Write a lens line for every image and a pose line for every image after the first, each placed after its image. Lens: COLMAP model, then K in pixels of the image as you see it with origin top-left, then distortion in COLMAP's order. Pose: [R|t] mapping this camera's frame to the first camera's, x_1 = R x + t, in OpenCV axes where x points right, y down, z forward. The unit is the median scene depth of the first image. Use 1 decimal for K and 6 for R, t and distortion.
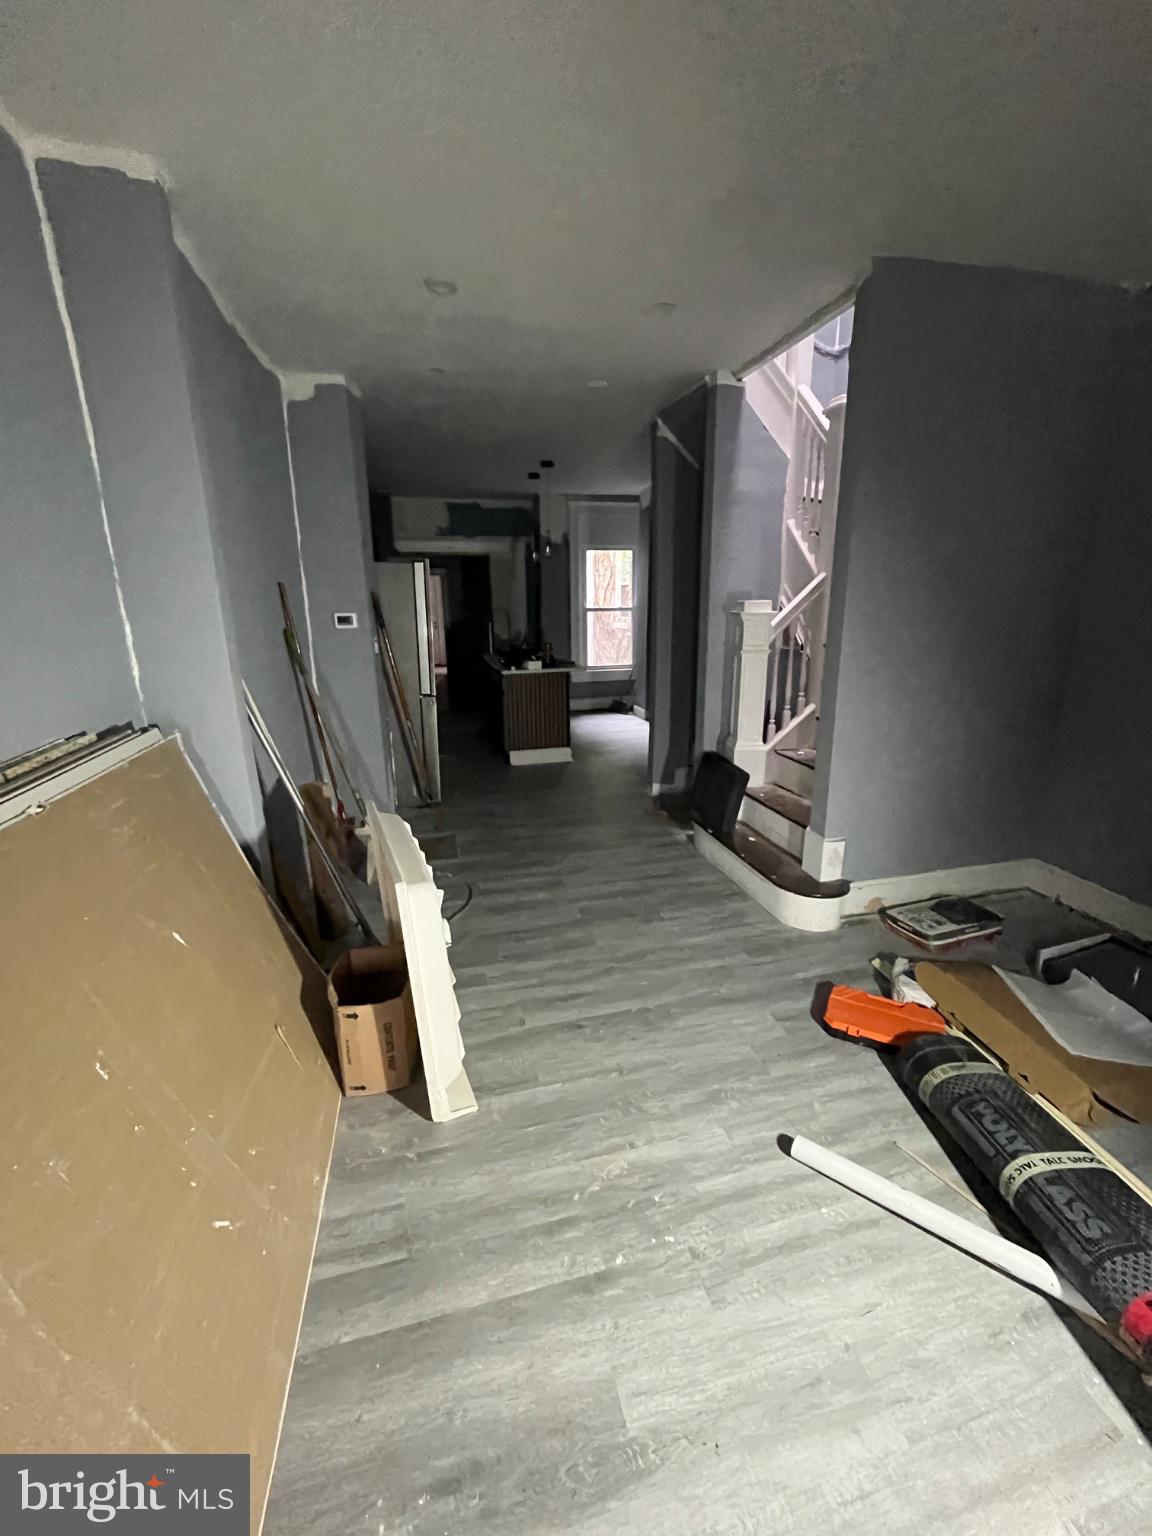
lens RADIAL K [[622.6, 0, 574.8], [0, 622.6, 768.6], [0, 0, 1]] dist [0.002083, -0.000112]
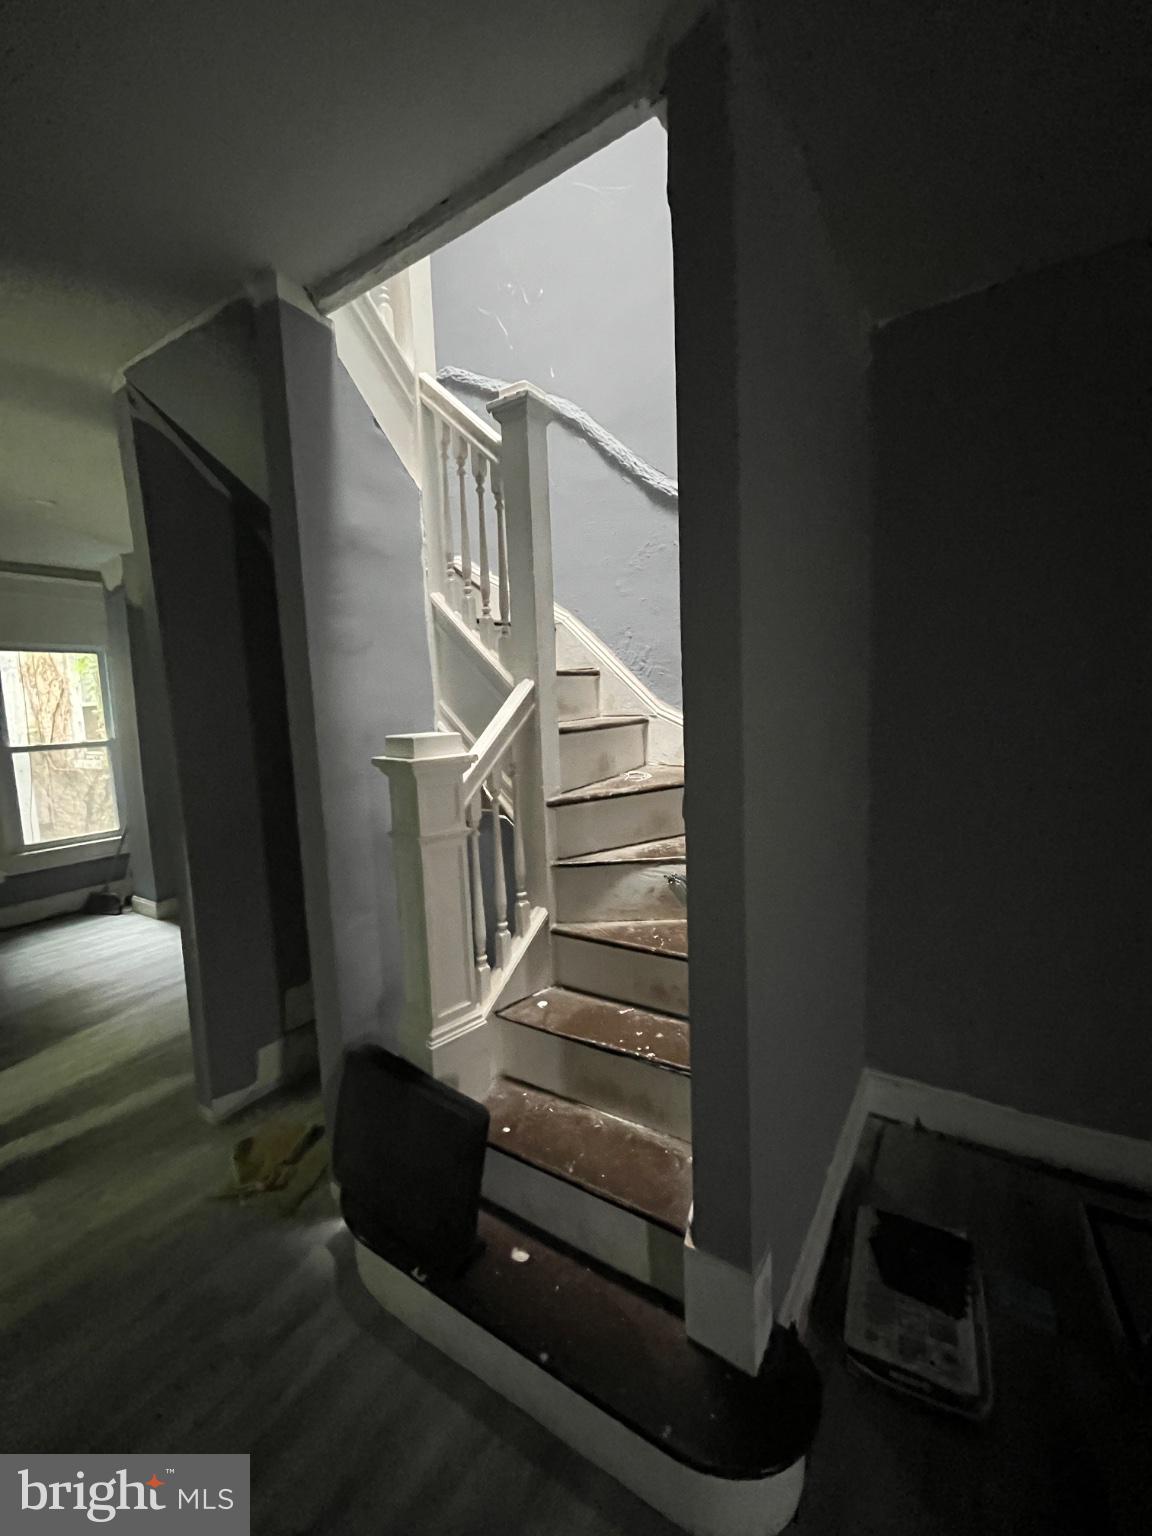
lens RADIAL K [[622.6, 0, 577.7], [0, 622.6, 766.2], [0, 0, 1]] dist [0.002083, -0.000112]
pose [[0.739723, -0.087113, 0.667249, 0.046644], [0.207207, 0.972892, -0.102697, -0.160765], [-0.640215, 0.214226, 0.737720, 0.537773]]
